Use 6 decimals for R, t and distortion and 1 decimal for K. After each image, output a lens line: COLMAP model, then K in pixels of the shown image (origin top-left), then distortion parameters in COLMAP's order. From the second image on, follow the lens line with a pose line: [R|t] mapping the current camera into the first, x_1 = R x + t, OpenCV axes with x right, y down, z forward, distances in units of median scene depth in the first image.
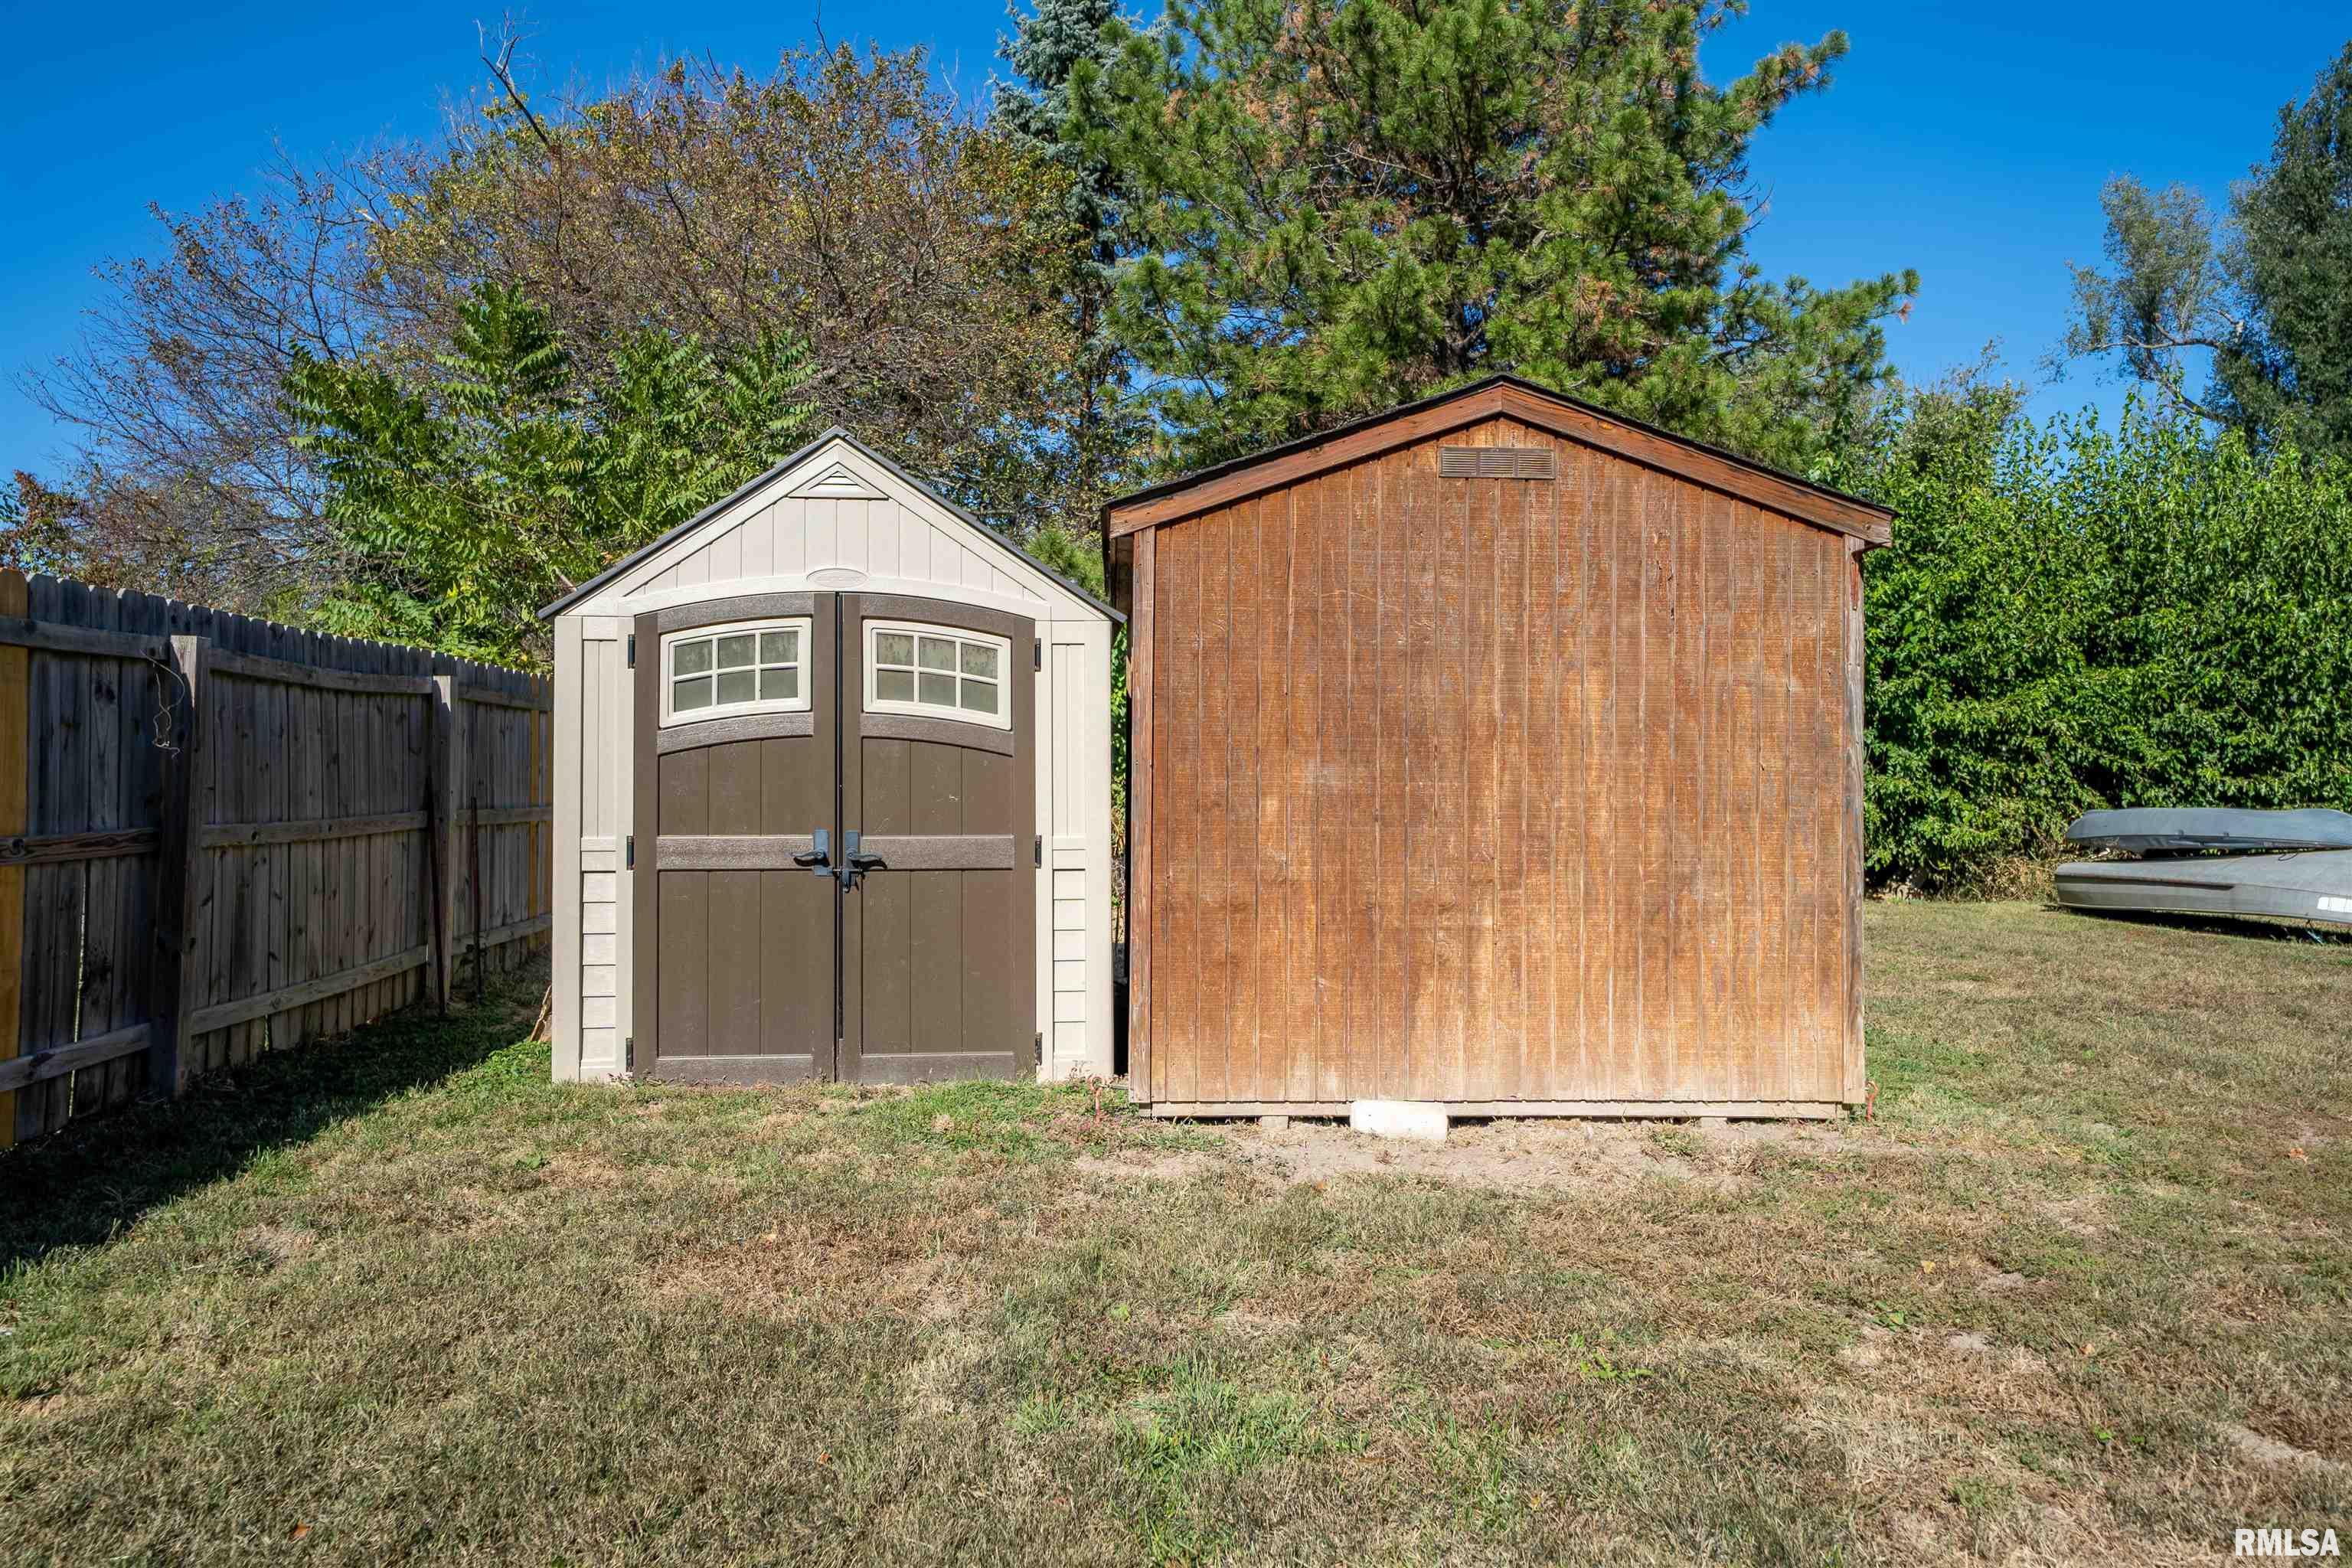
lens RADIAL K [[1611.4, 0, 1176.0], [0, 1611.4, 784.0], [0, 0, 1]] dist [0.000238, 0.000018]
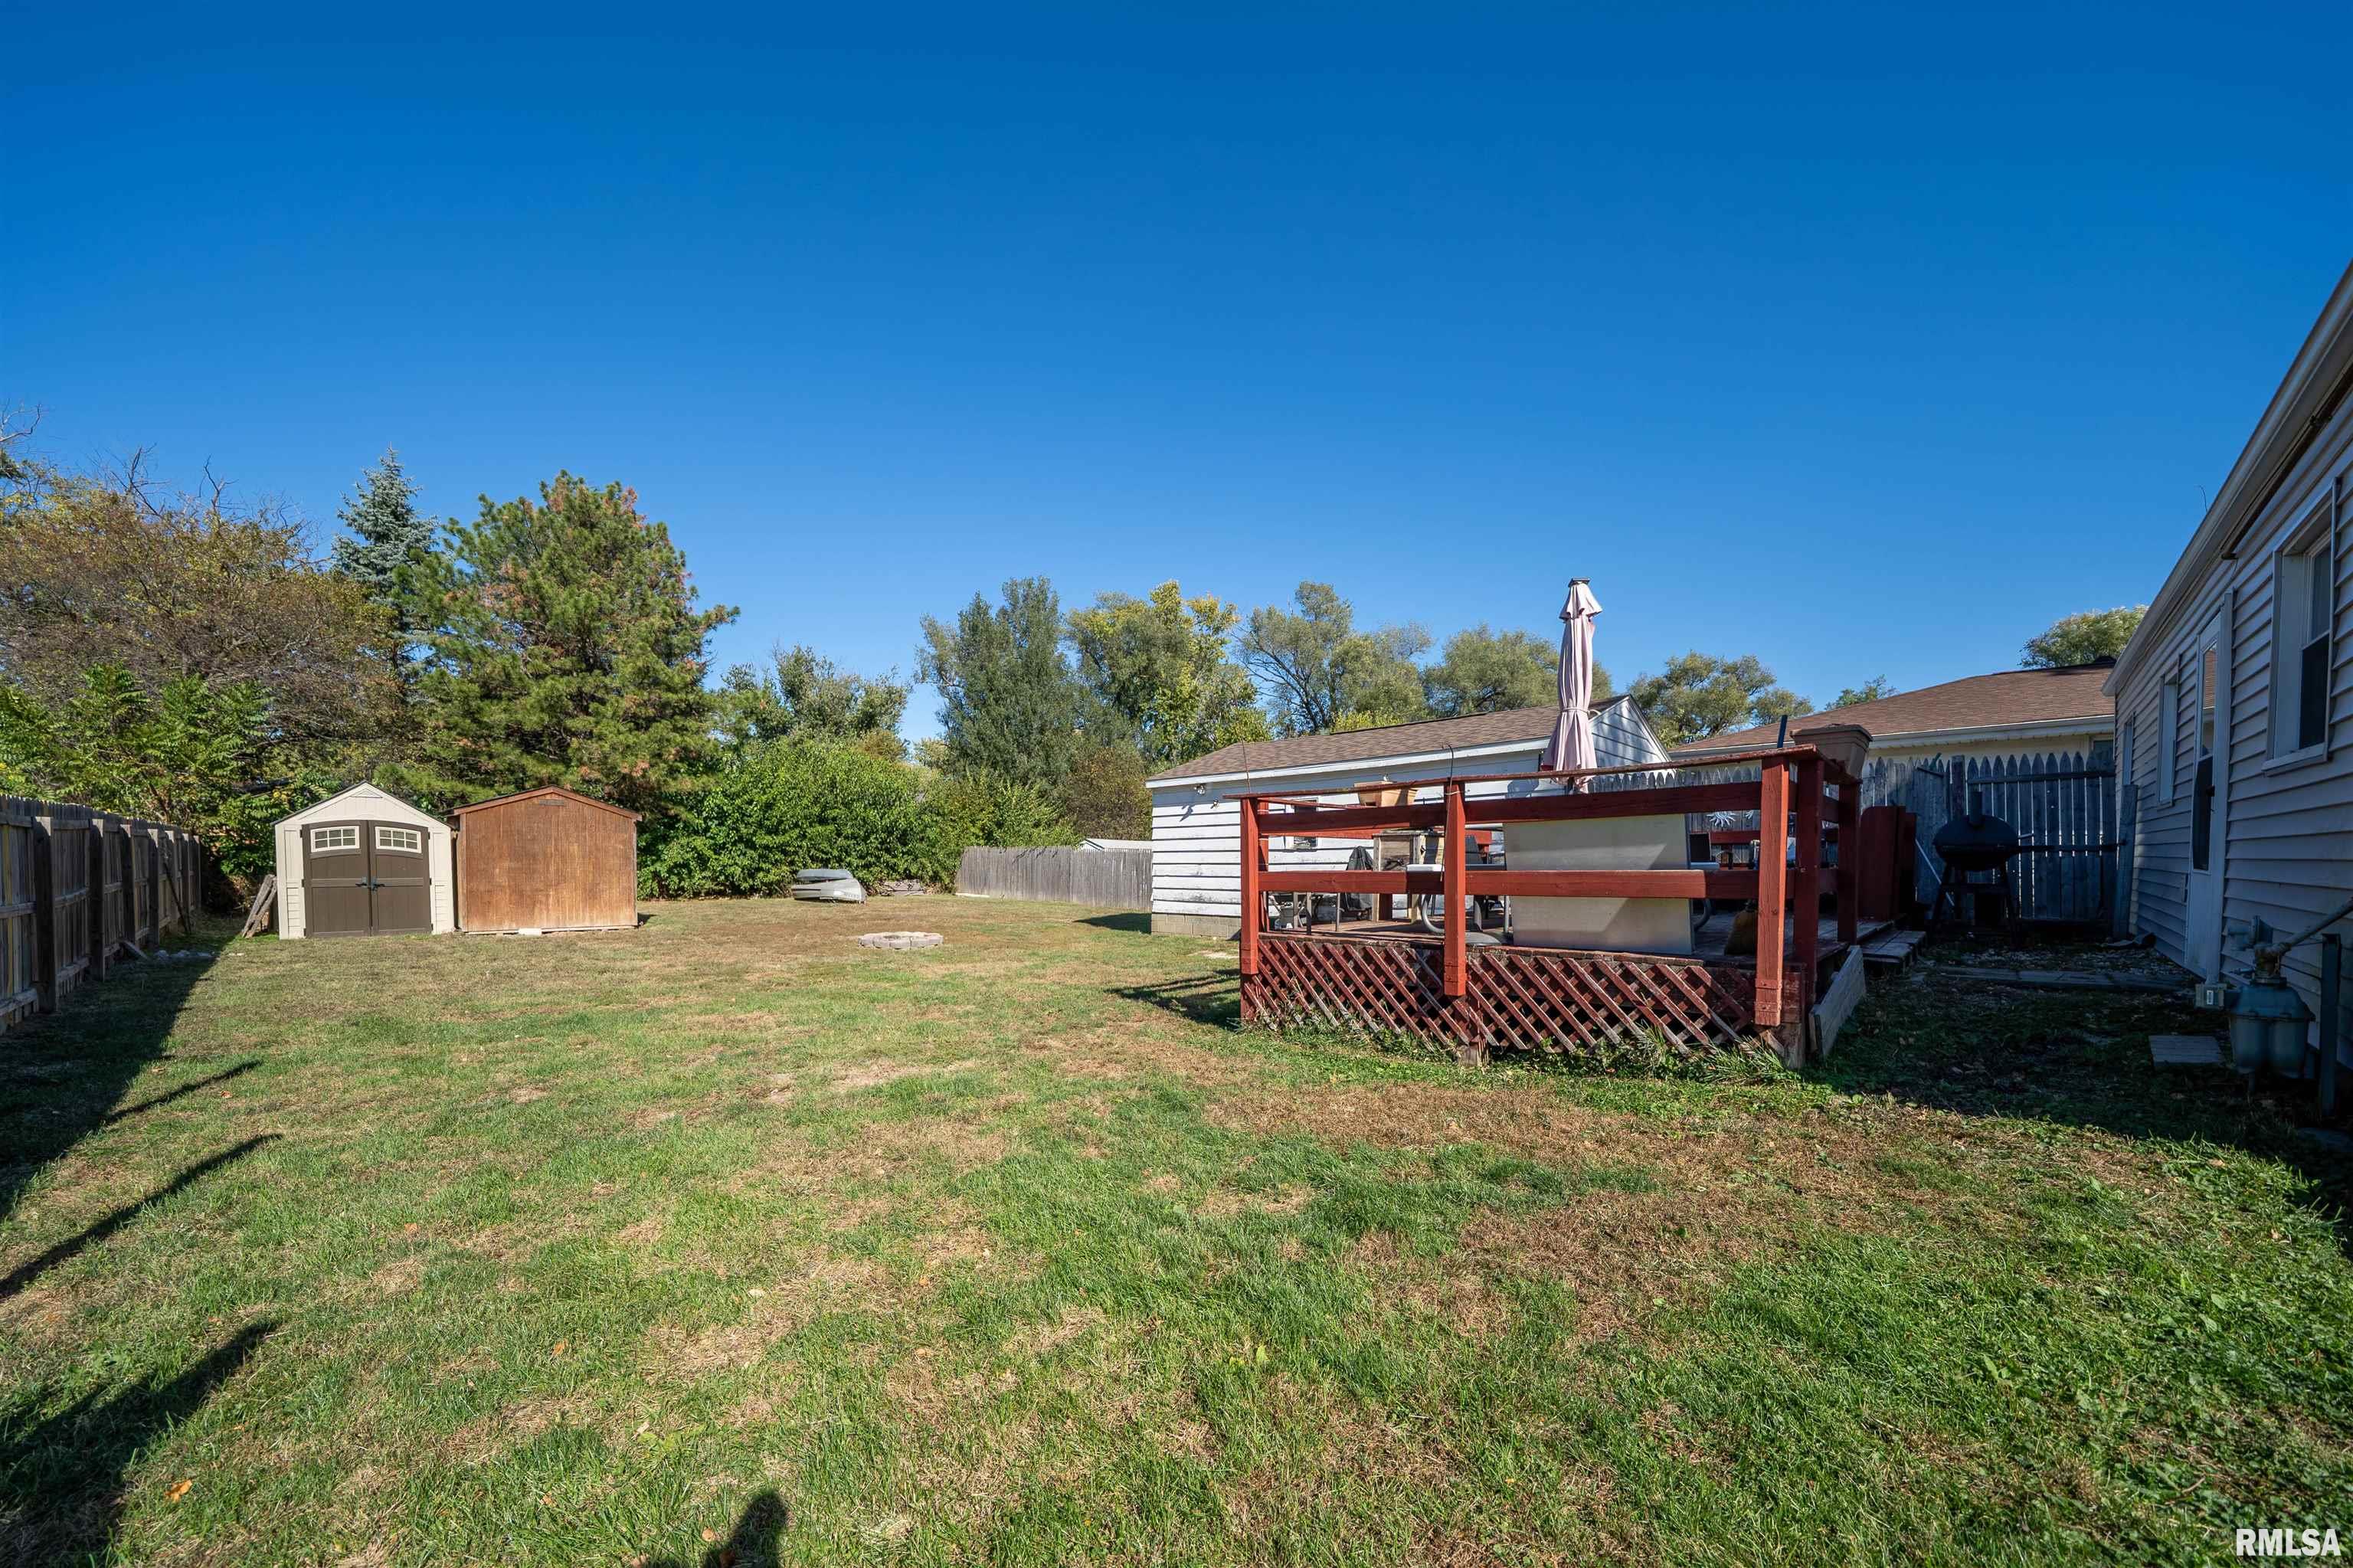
lens RADIAL K [[848.7, 0, 1177.6], [0, 848.7, 885.6], [0, 0, 1]] dist [-0.020681, 0.000064]
pose [[0.742661, -0.019057, 0.669396, -0.097390], [-0.003793, 0.999459, 0.032663, -0.028063], [-0.669657, -0.026797, 0.742187, -2.022463]]
